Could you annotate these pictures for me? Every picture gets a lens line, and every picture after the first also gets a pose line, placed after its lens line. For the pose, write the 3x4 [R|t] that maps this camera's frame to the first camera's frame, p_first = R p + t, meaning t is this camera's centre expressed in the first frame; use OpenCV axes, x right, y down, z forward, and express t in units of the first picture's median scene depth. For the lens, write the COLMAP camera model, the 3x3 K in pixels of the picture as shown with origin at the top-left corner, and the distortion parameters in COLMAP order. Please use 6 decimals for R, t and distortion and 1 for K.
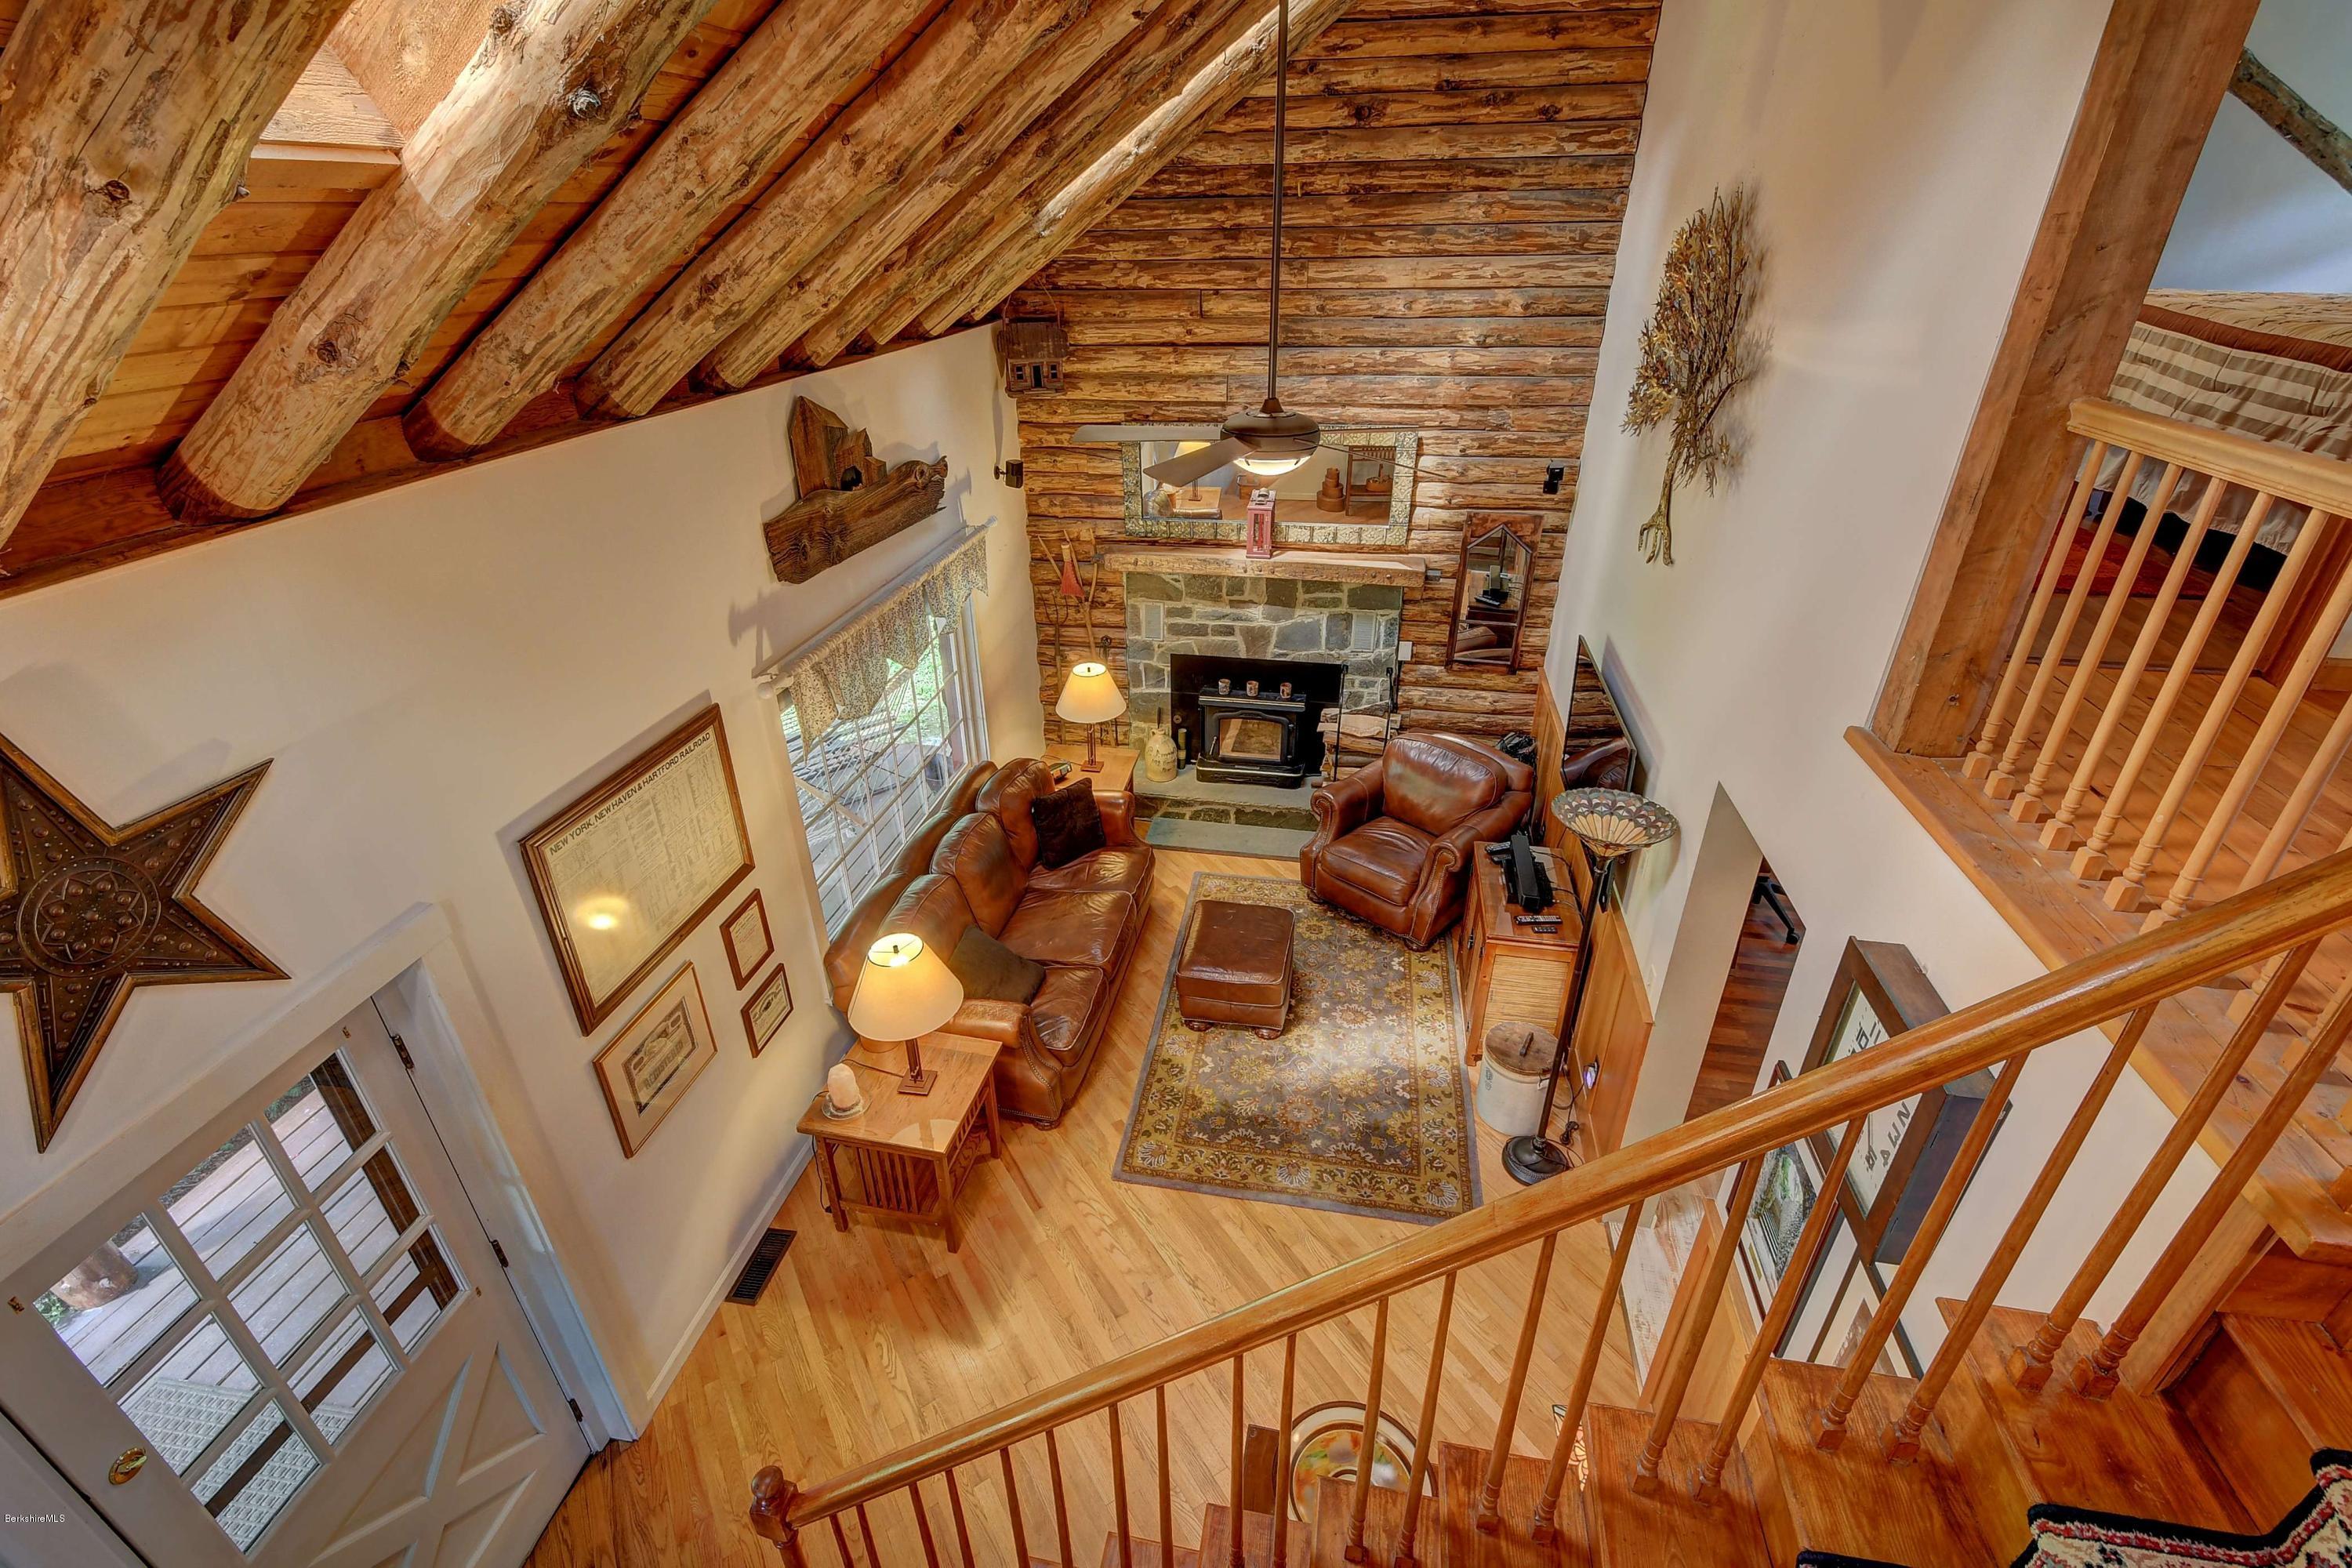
lens RADIAL K [[1058.6, 0, 1172.1], [0, 1058.6, 790.1], [0, 0, 1]] dist [0.002997, -0.004103]
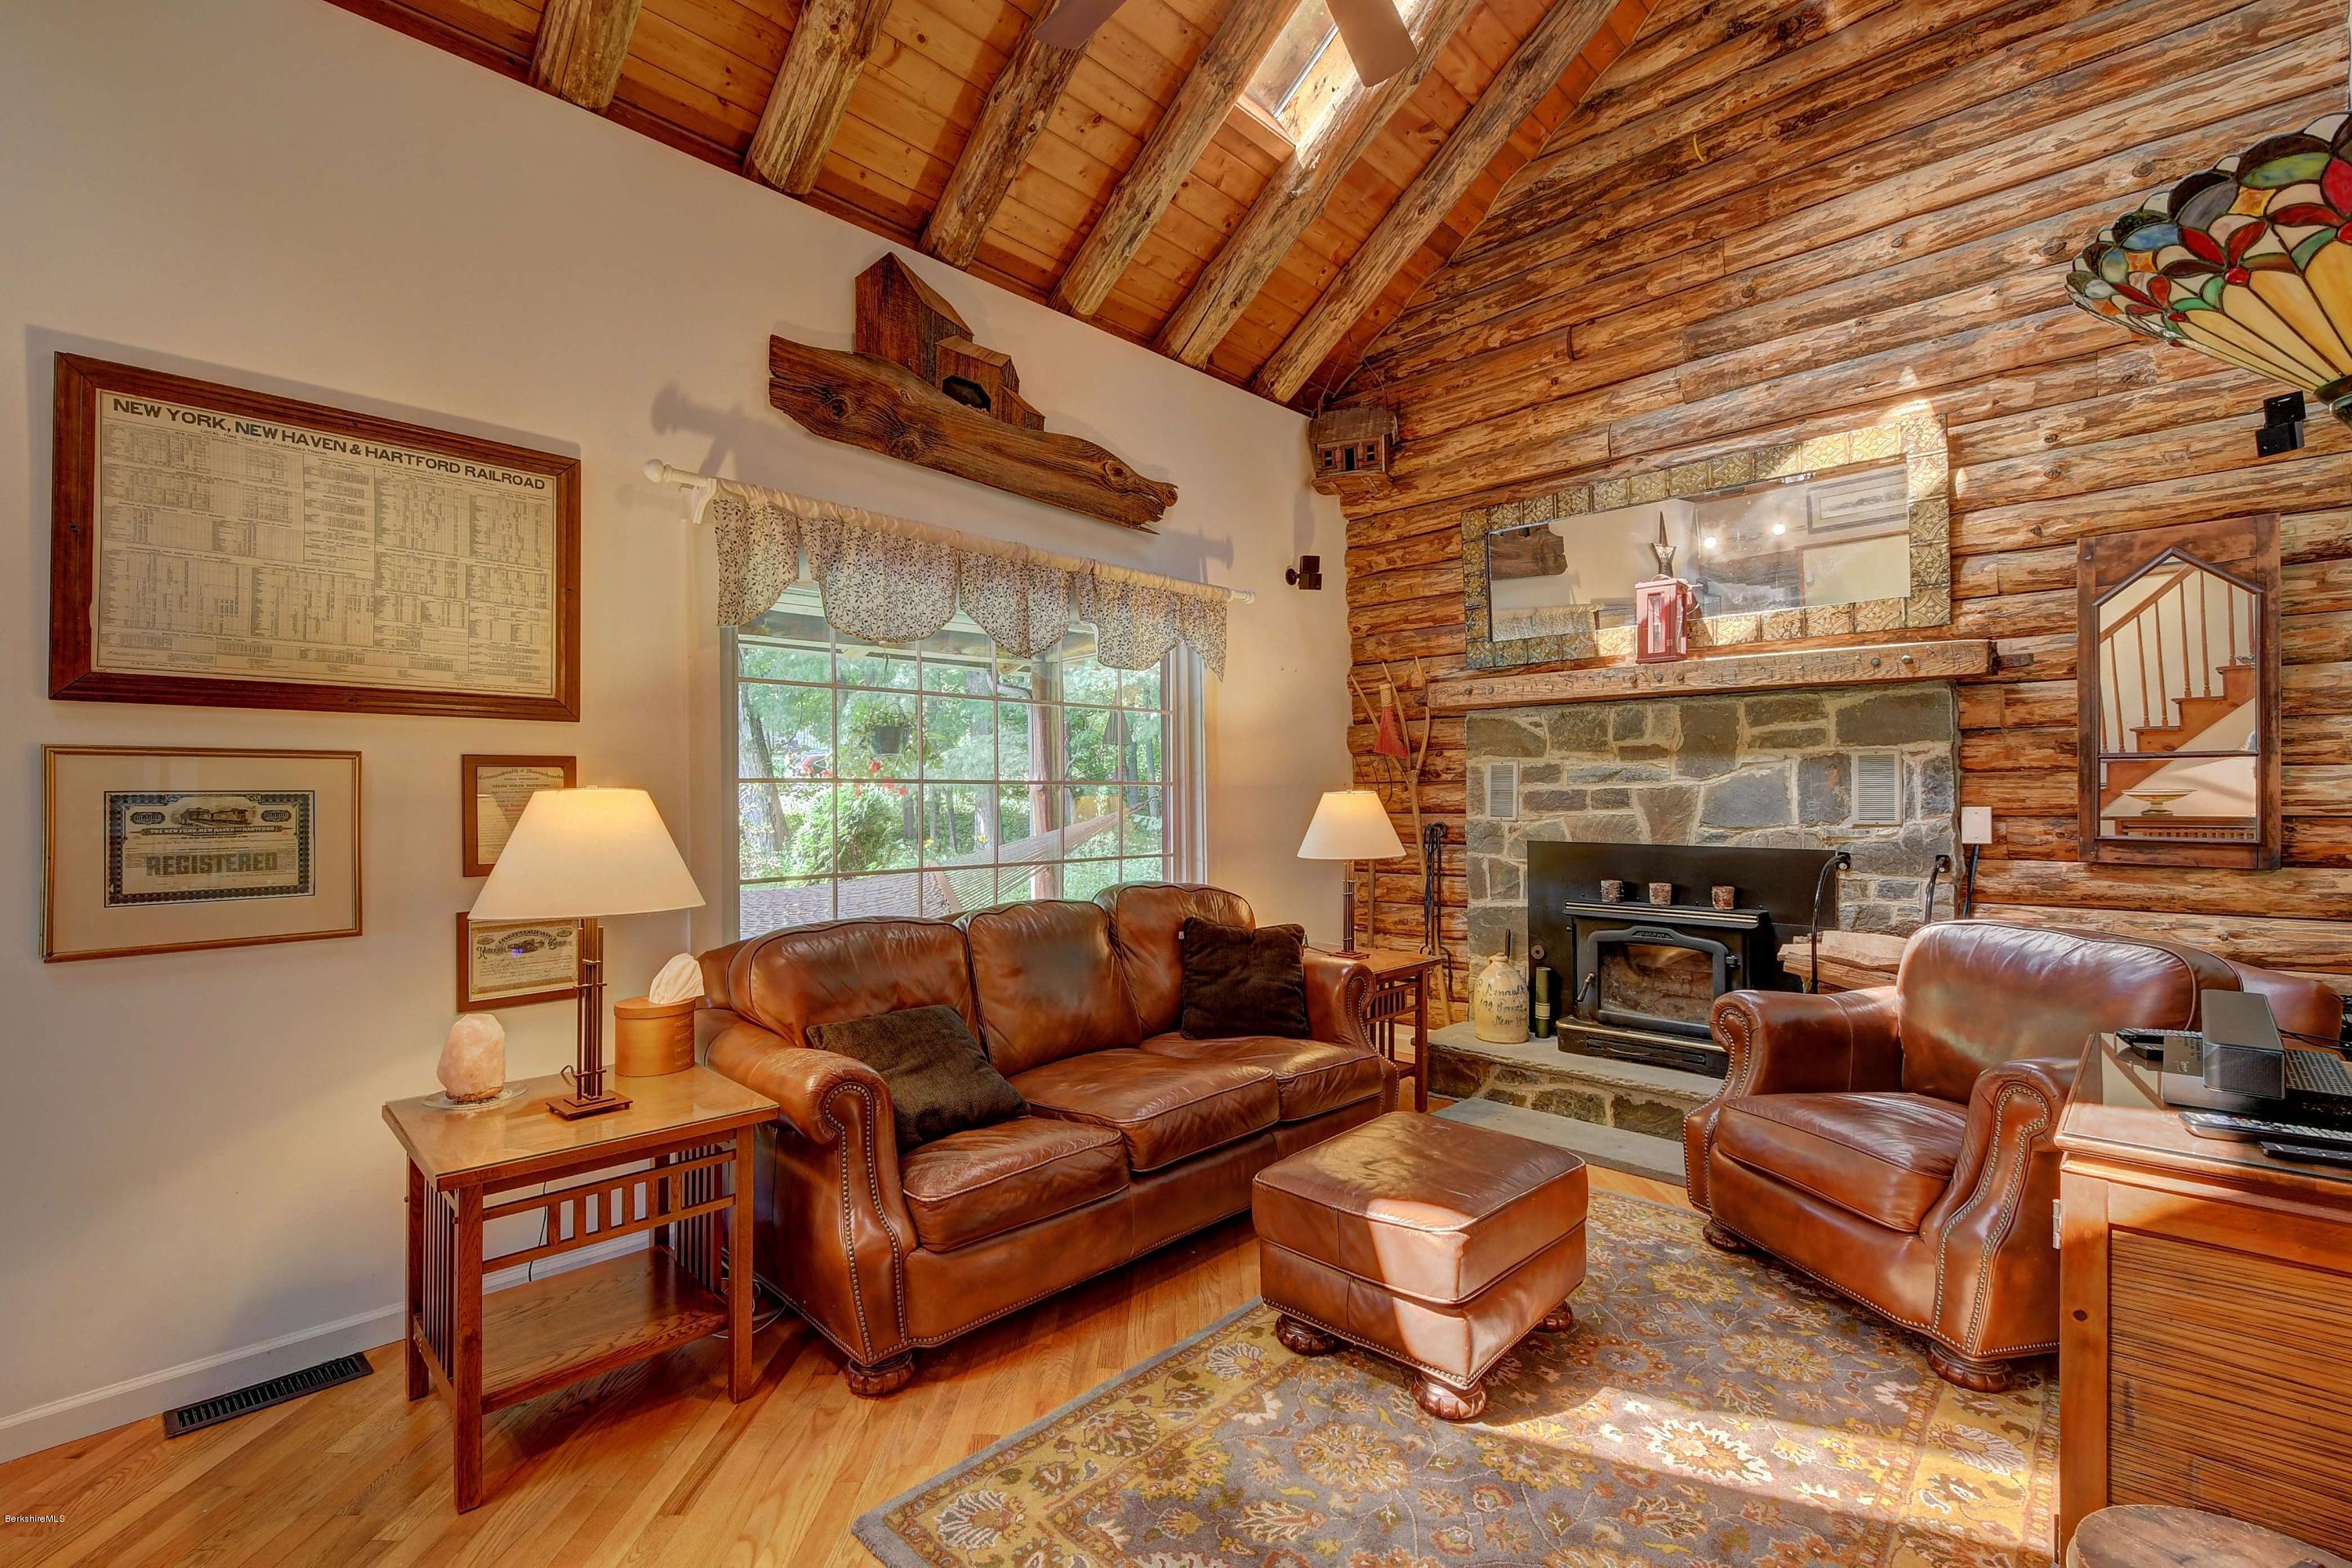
lens RADIAL K [[1058.6, 0, 1163.7], [0, 1058.6, 787.9], [0, 0, 1]] dist [0.002997, -0.004103]
pose [[0.831338, -0.006426, -0.555730, 0.186524], [-0.268436, 0.870918, -0.411635, 0.180994], [0.486641, 0.491386, 0.722302, 0.444753]]
